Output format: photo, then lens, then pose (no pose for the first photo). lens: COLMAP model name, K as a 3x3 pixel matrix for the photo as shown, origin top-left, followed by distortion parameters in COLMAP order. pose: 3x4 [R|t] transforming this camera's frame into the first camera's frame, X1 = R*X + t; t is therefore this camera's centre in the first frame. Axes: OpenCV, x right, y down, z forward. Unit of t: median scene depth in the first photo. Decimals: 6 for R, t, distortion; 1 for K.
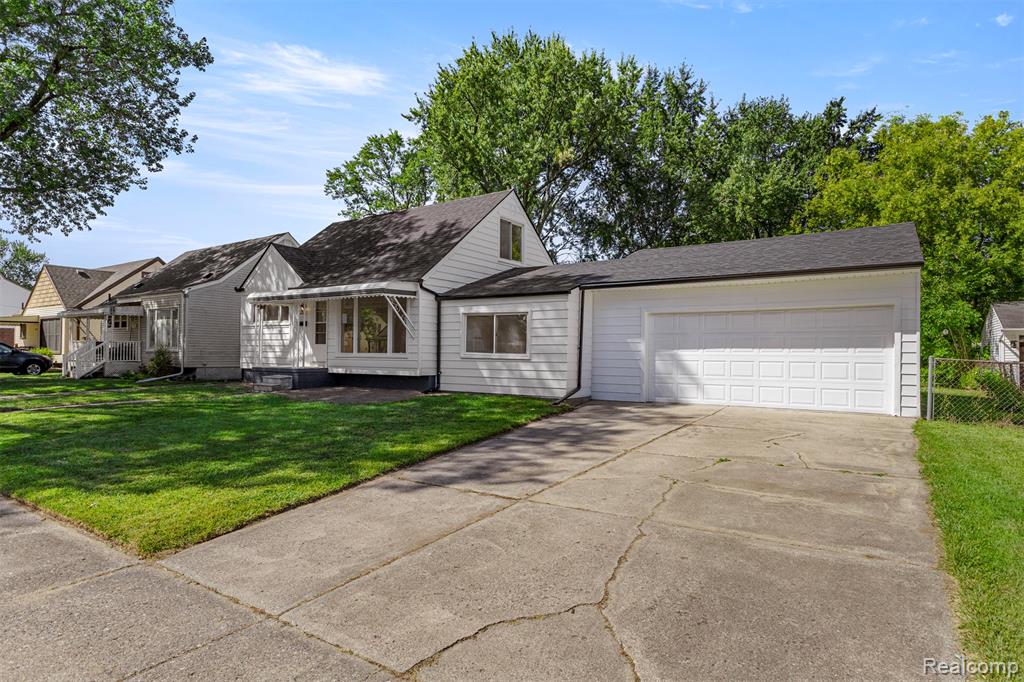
lens RADIAL K [[563.5, 0, 511.9], [0, 563.5, 354.8], [0, 0, 1]] dist [-0.000024, -0.002560]
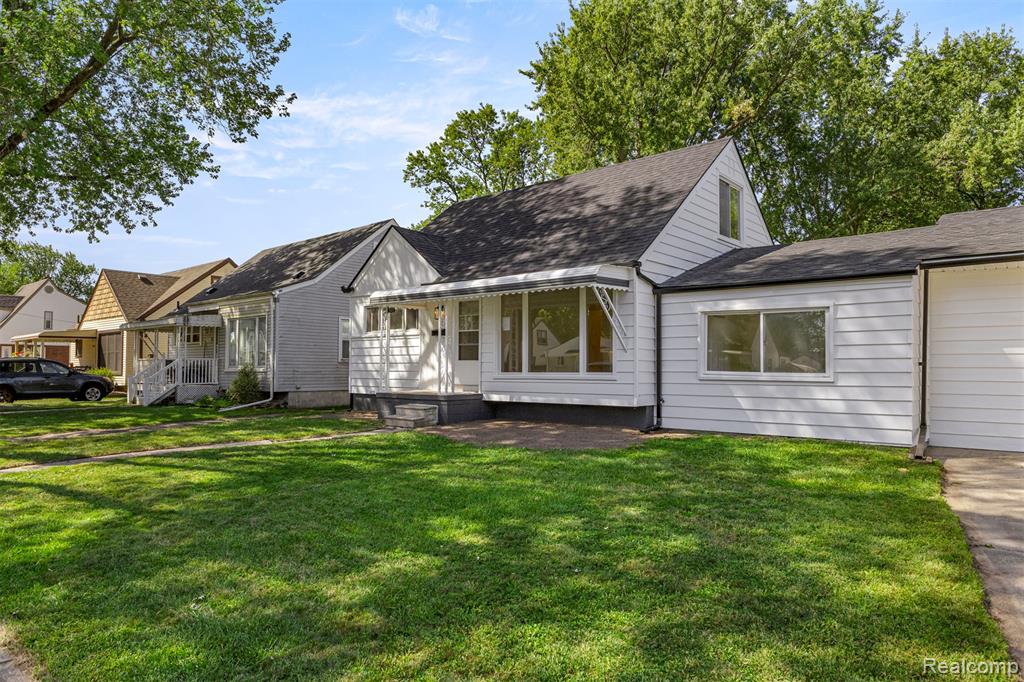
lens RADIAL K [[642.2, 0, 514.5], [0, 642.2, 357.9], [0, 0, 1]] dist [-0.000480, 0.002150]
pose [[0.993632, -0.008880, -0.112323, -0.168065], [0.006586, 0.999762, -0.020781, -0.004237], [0.112481, 0.019909, 0.993454, 0.172480]]
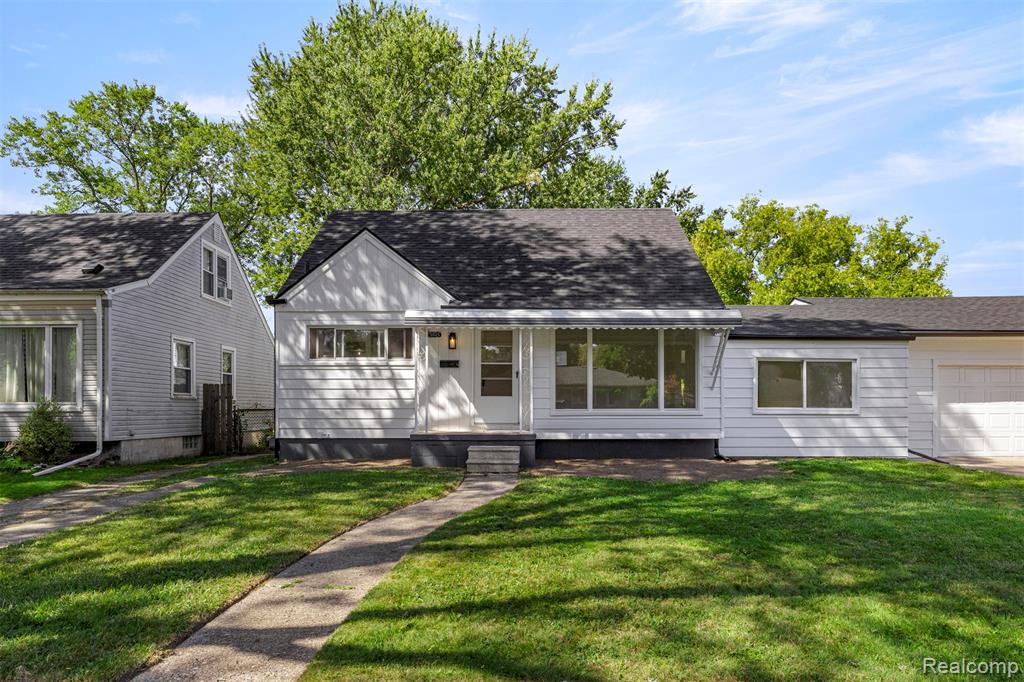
lens RADIAL K [[617.0, 0, 512.9], [0, 617.0, 410.3], [0, 0, 1]] dist [-0.000853, -0.001062]
pose [[0.836465, -0.008714, 0.547952, -0.641457], [0.009841, 0.999951, 0.000879, -0.002933], [-0.547933, 0.004658, 0.836510, 0.351494]]
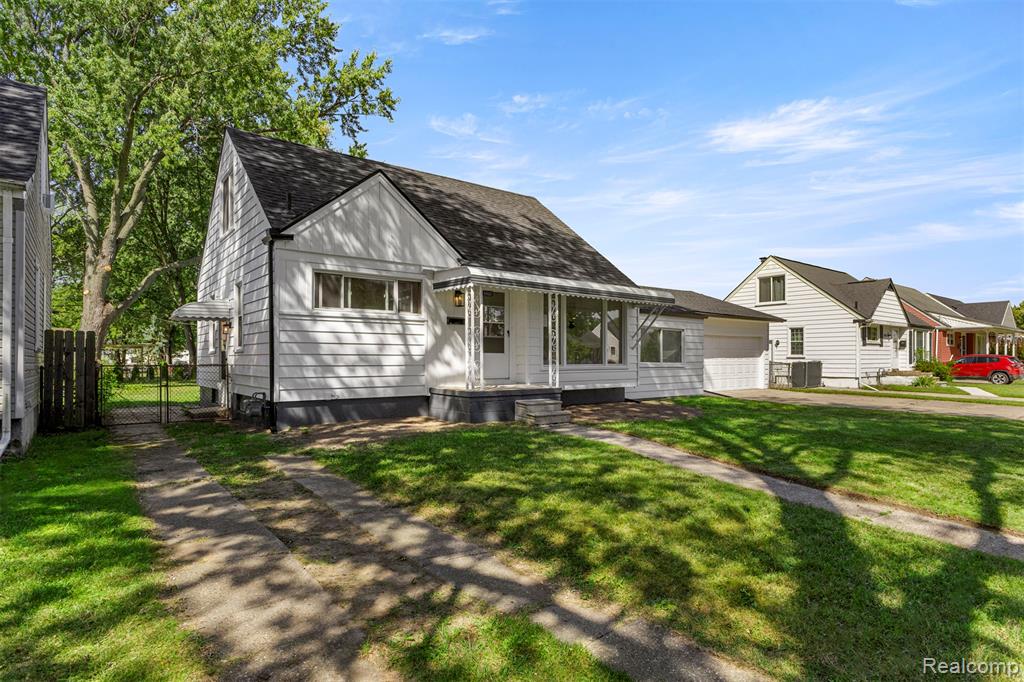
lens RADIAL K [[563.5, 0, 511.9], [0, 563.5, 354.8], [0, 0, 1]] dist [-0.000024, -0.002560]
pose [[0.301264, -0.000050, 0.953541, -0.896877], [0.008434, 0.999961, -0.002612, -0.013411], [-0.953503, 0.008829, 0.301253, 0.688788]]
